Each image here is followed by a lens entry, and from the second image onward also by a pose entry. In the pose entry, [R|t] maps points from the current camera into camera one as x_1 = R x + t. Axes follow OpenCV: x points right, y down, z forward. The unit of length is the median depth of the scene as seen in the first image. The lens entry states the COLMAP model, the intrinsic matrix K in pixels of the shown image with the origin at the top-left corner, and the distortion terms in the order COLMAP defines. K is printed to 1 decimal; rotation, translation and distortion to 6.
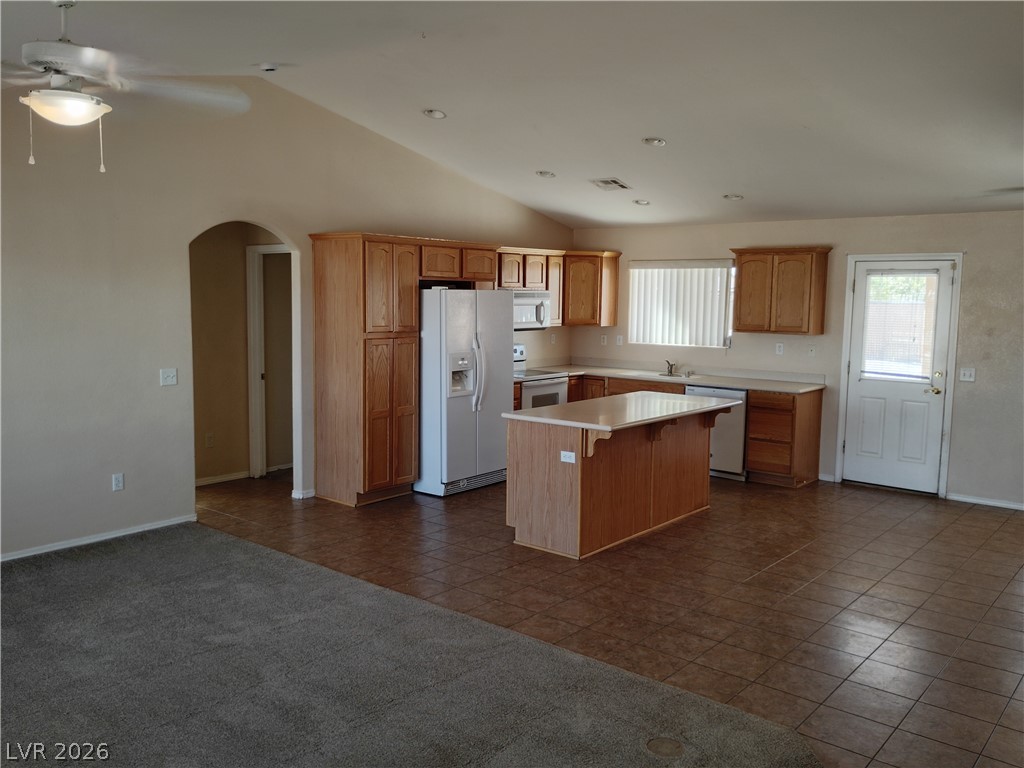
lens RADIAL K [[852.5, 0, 507.9], [0, 852.5, 379.0], [0, 0, 1]] dist [0.038729, -0.038527]
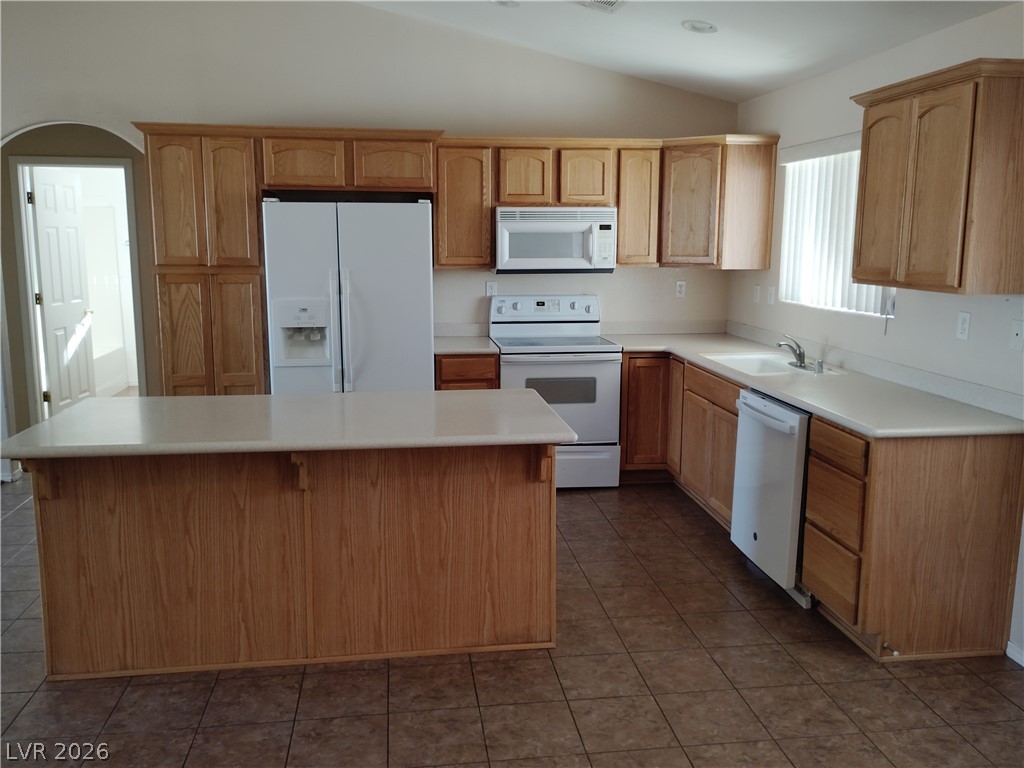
lens RADIAL K [[852.5, 0, 507.9], [0, 852.5, 379.0], [0, 0, 1]] dist [0.038729, -0.038527]
pose [[0.738296, 0.101882, -0.666738, 0.483758], [-0.063393, 0.994632, 0.081789, -0.032840], [0.671491, -0.018119, 0.740791, 0.591913]]
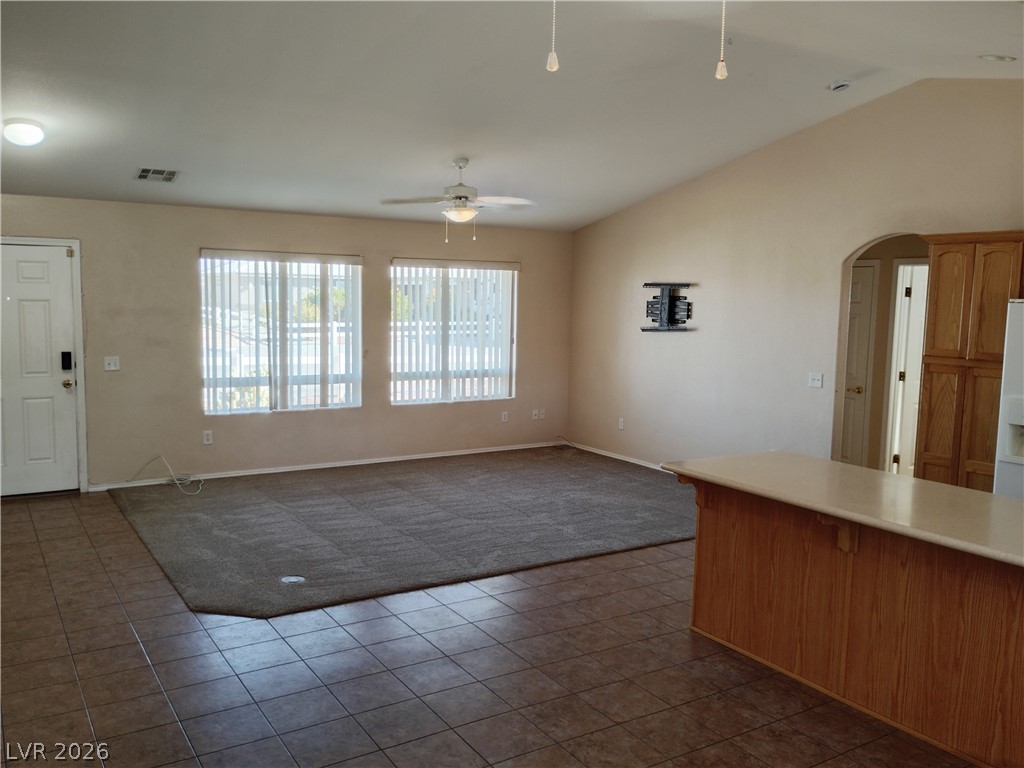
lens RADIAL K [[852.5, 0, 507.9], [0, 852.5, 379.0], [0, 0, 1]] dist [0.038729, -0.038527]
pose [[-0.310618, 0.075574, -0.947526, 0.664396], [-0.118967, 0.985905, 0.117635, -0.072655], [0.943061, 0.149264, -0.297249, 0.777405]]
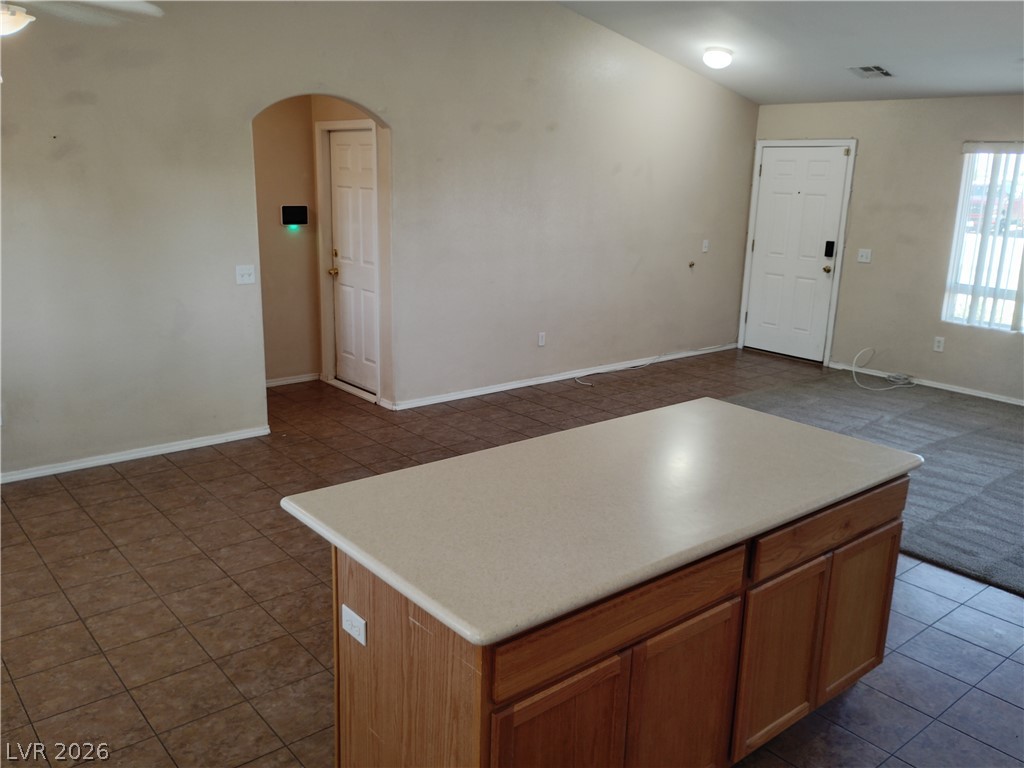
lens RADIAL K [[852.5, 0, 507.9], [0, 852.5, 379.0], [0, 0, 1]] dist [0.038729, -0.038527]
pose [[-0.982144, -0.081246, 0.169686, 0.114728], [-0.019256, 0.940619, 0.338918, -0.127970], [-0.187145, 0.329598, -0.925387, 1.167536]]
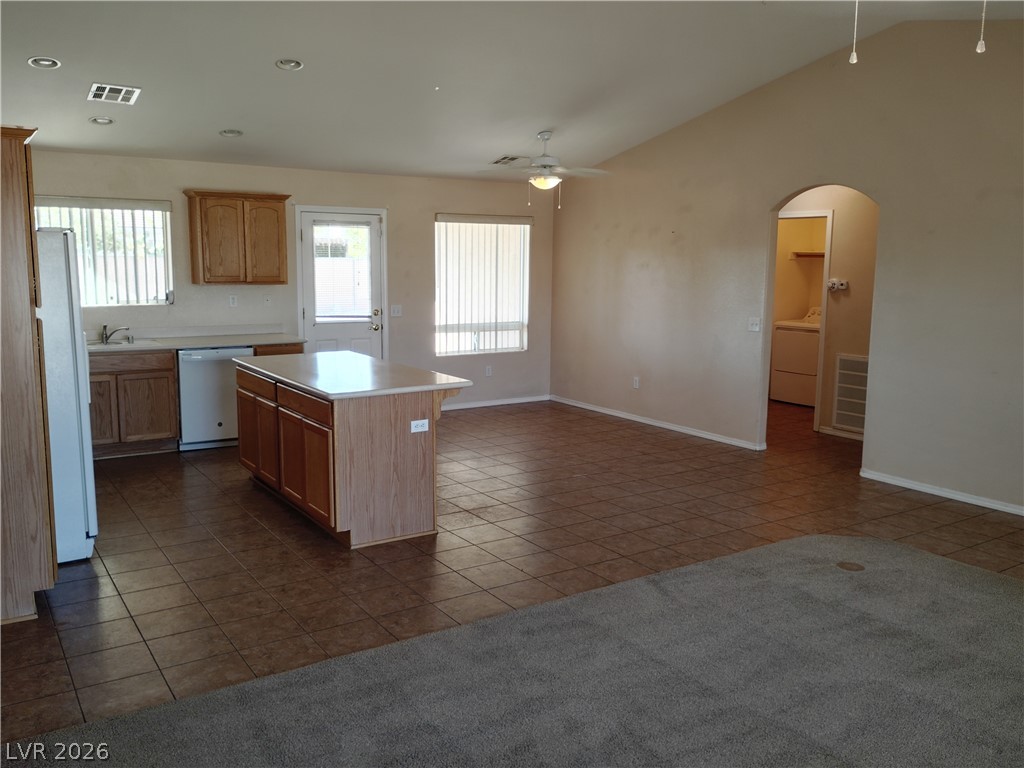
lens RADIAL K [[852.5, 0, 507.9], [0, 852.5, 379.0], [0, 0, 1]] dist [0.038729, -0.038527]
pose [[0.290466, -0.147244, 0.945489, -0.554006], [0.090483, 0.987889, 0.126050, -0.046207], [-0.952598, 0.048937, 0.300271, 0.478051]]
